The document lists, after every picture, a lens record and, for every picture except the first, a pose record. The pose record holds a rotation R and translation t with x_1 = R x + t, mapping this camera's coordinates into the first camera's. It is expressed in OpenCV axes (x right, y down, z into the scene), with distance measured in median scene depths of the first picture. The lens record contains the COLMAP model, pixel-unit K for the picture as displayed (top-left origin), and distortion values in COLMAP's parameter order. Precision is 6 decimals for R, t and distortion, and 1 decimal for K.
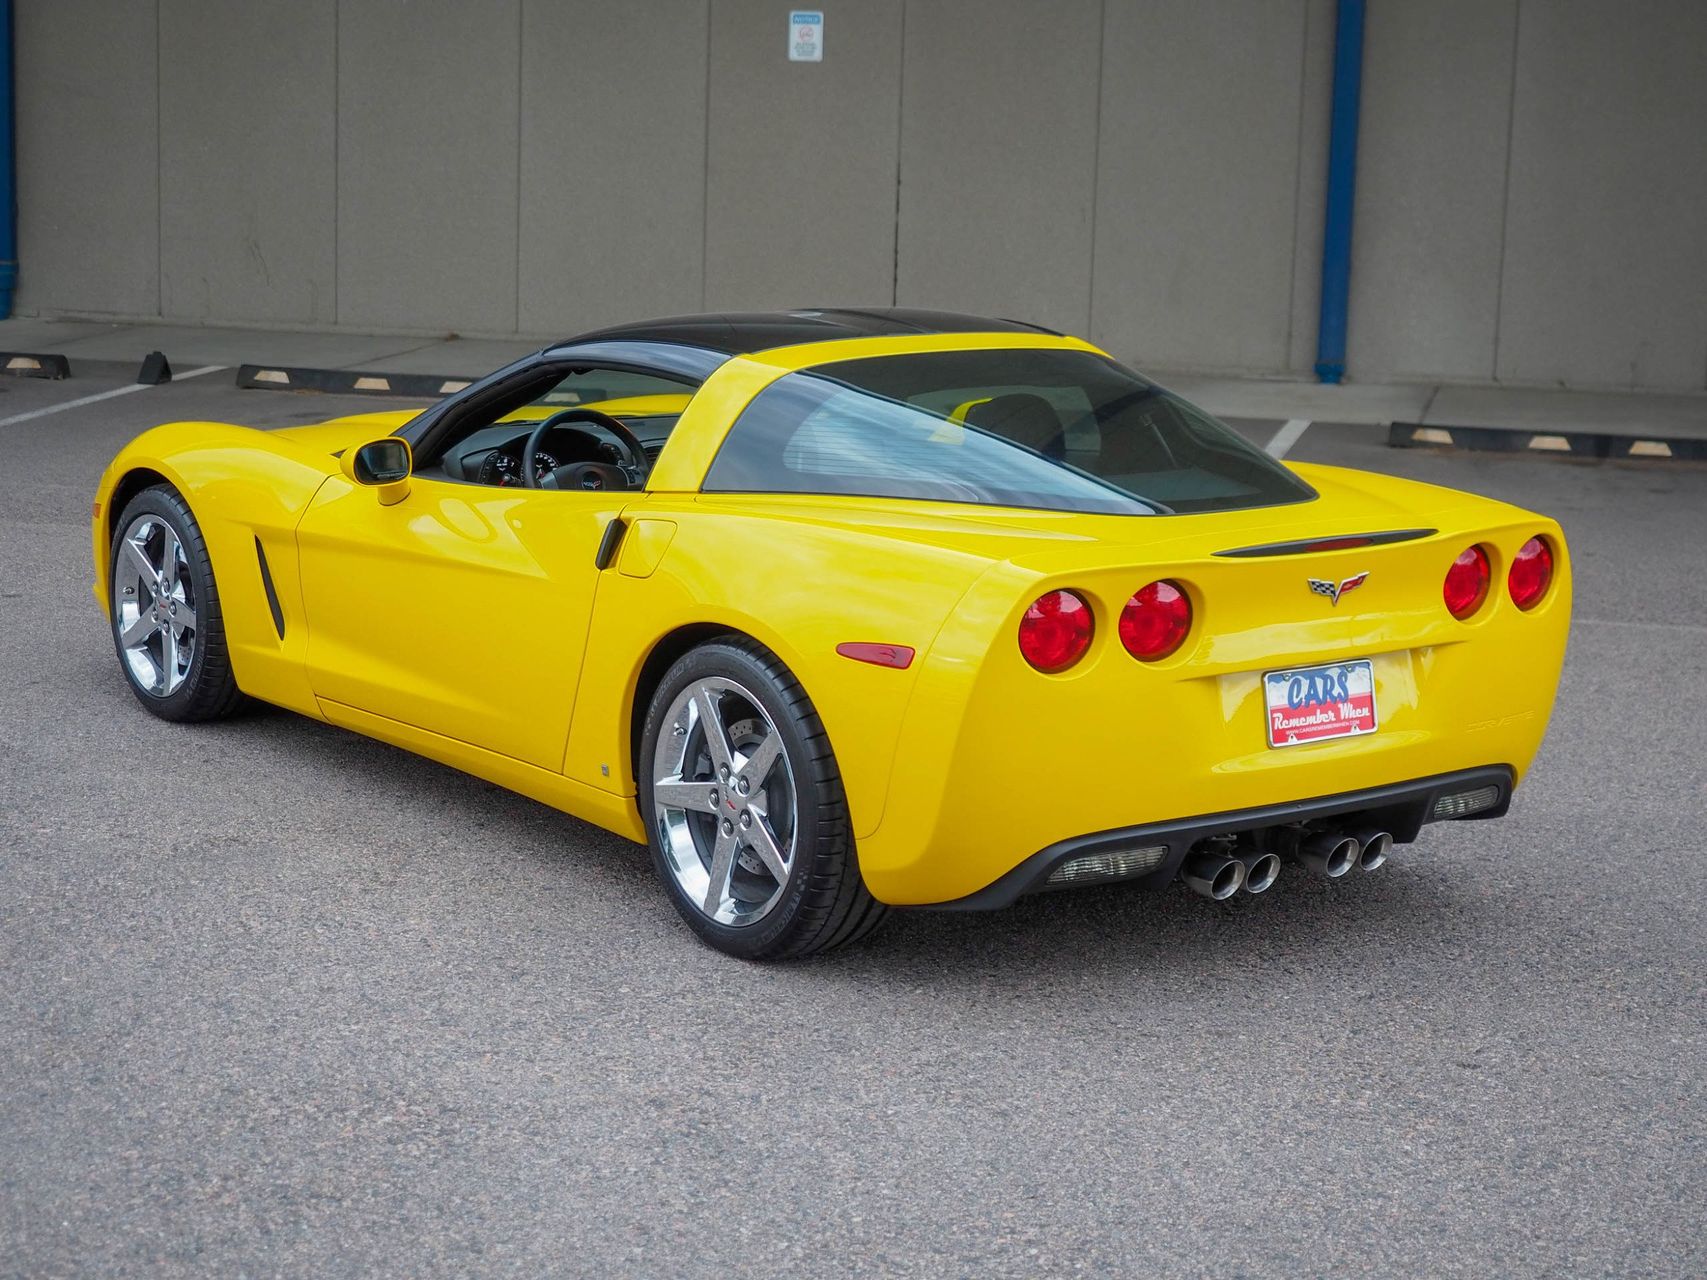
lens RADIAL K [[3469.9, 0, 802.1], [0, 3469.9, 642.8], [0, 0, 1]] dist [0.030998, -0.325997]
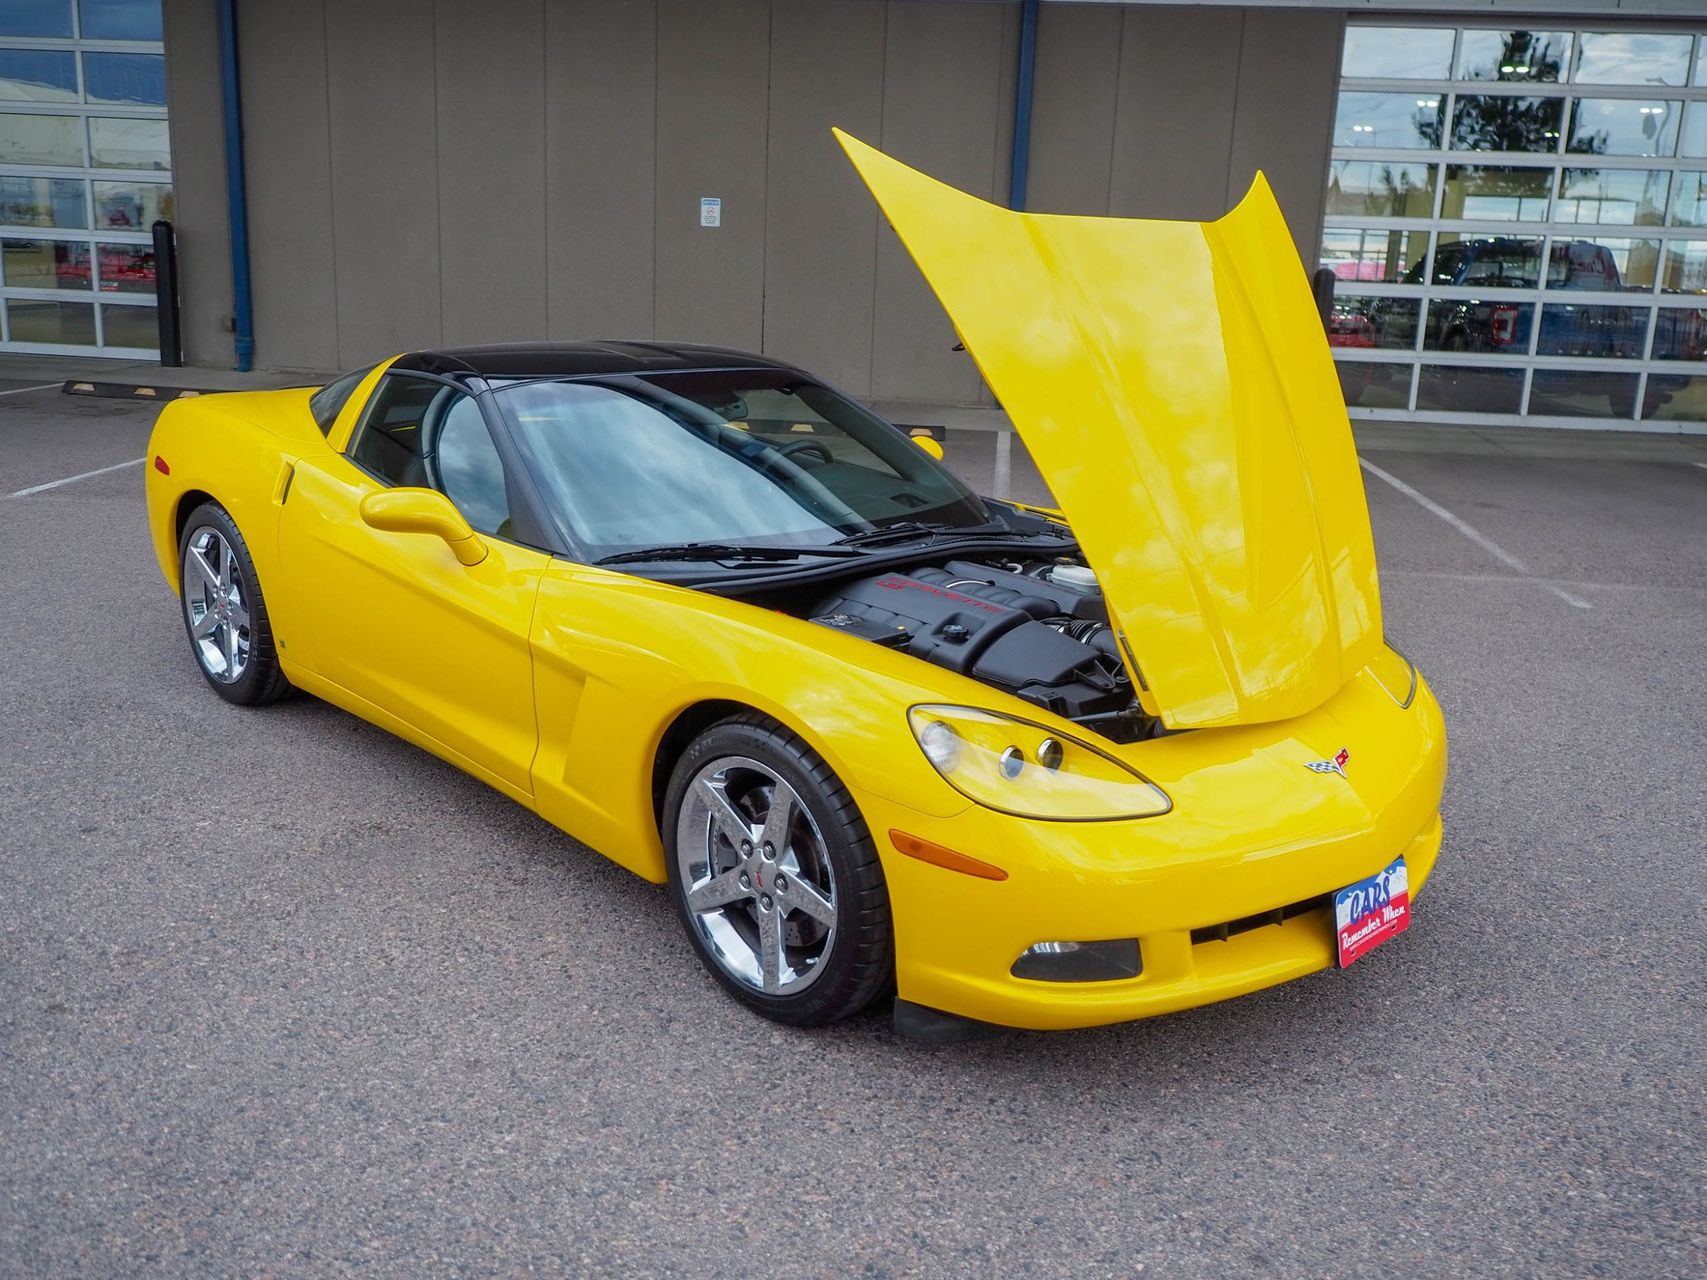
lens RADIAL K [[1483.6, 0, 859.4], [0, 1483.6, 613.4], [0, 0, 1]] dist [0.001134, 0.006320]
pose [[0.990110, -0.021887, 0.138579, -0.083715], [0.012610, 0.997641, 0.067473, -0.051421], [-0.139729, -0.065058, 0.988050, 0.575959]]
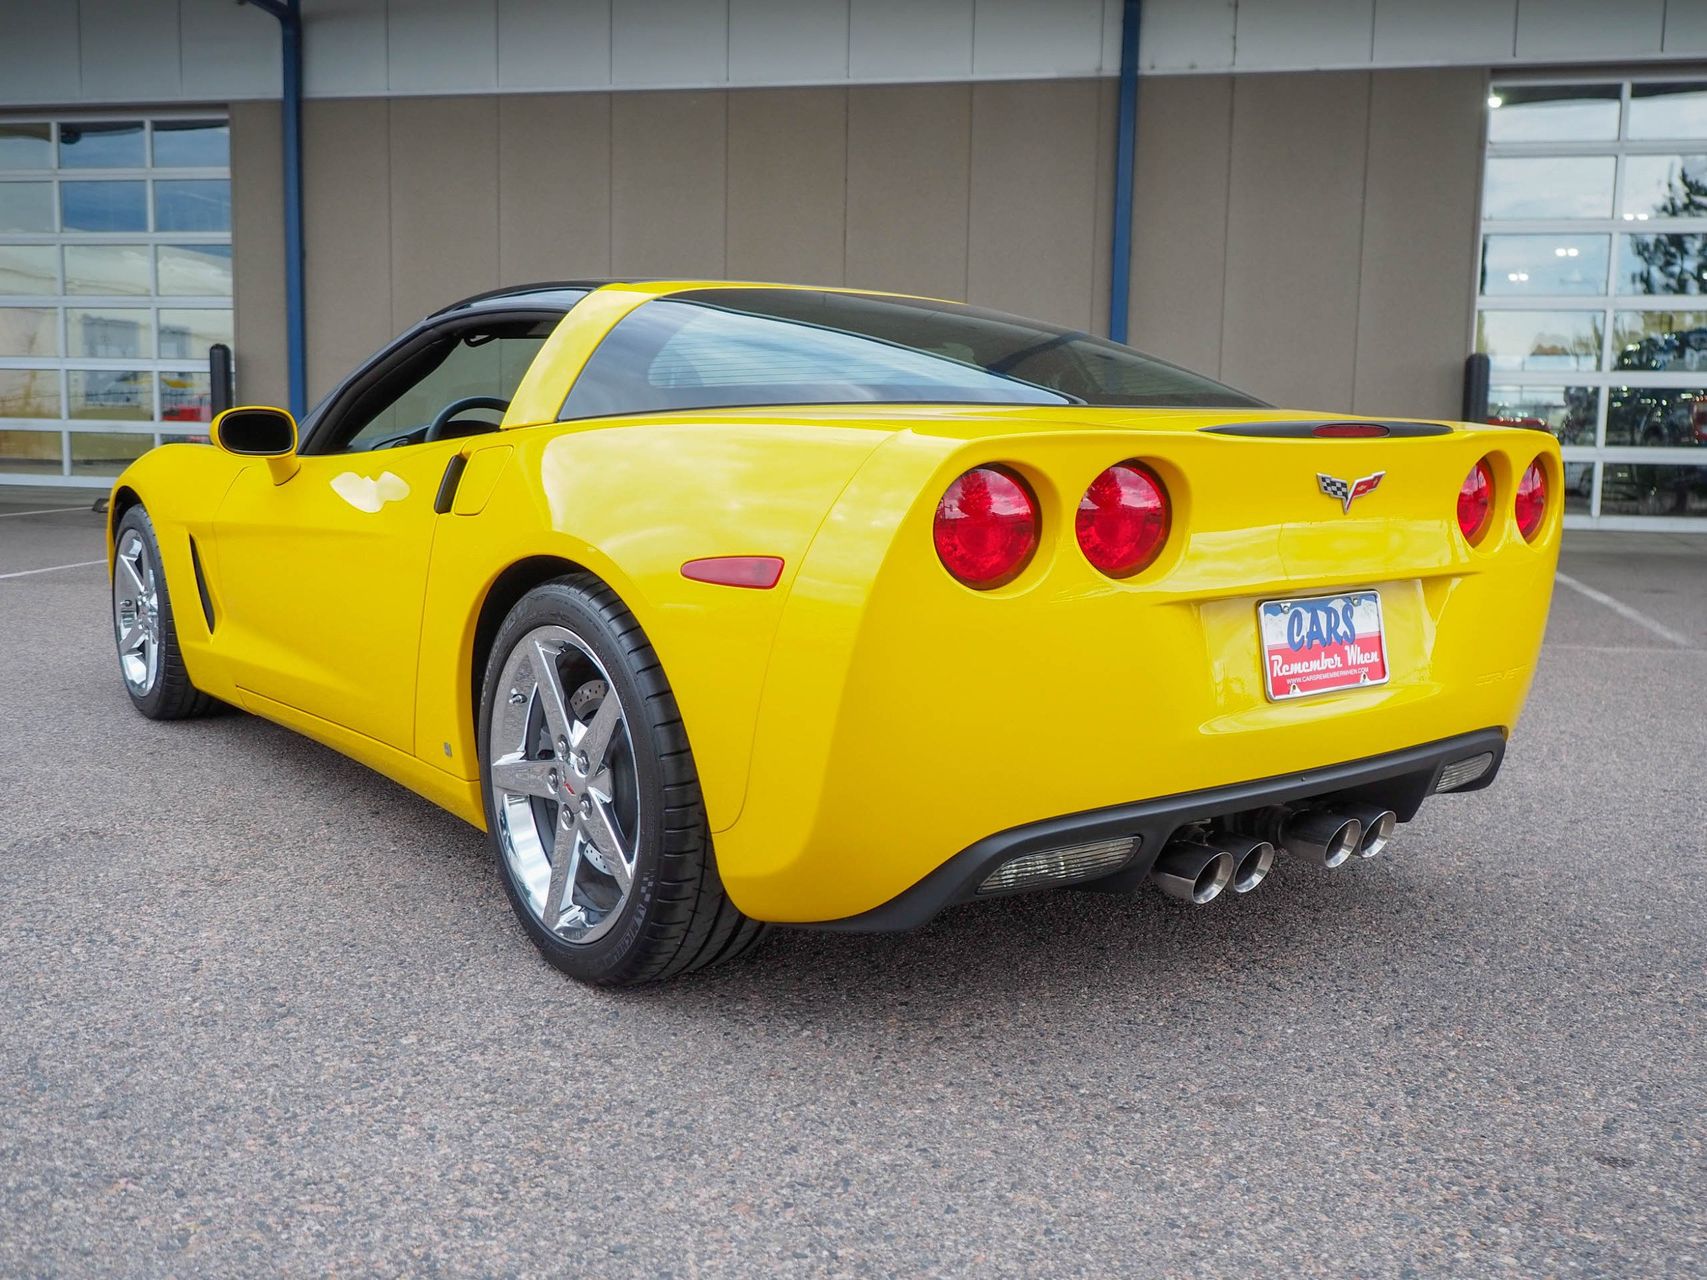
lens RADIAL K [[1605.3, 0, 850.8], [0, 1605.3, 624.9], [0, 0, 1]] dist [0.004945, -0.001577]
pose [[0.999708, -0.011910, 0.021021, 0.036858], [0.013047, 0.998414, -0.054774, 0.031194], [-0.020335, 0.055033, 0.998277, 0.645032]]
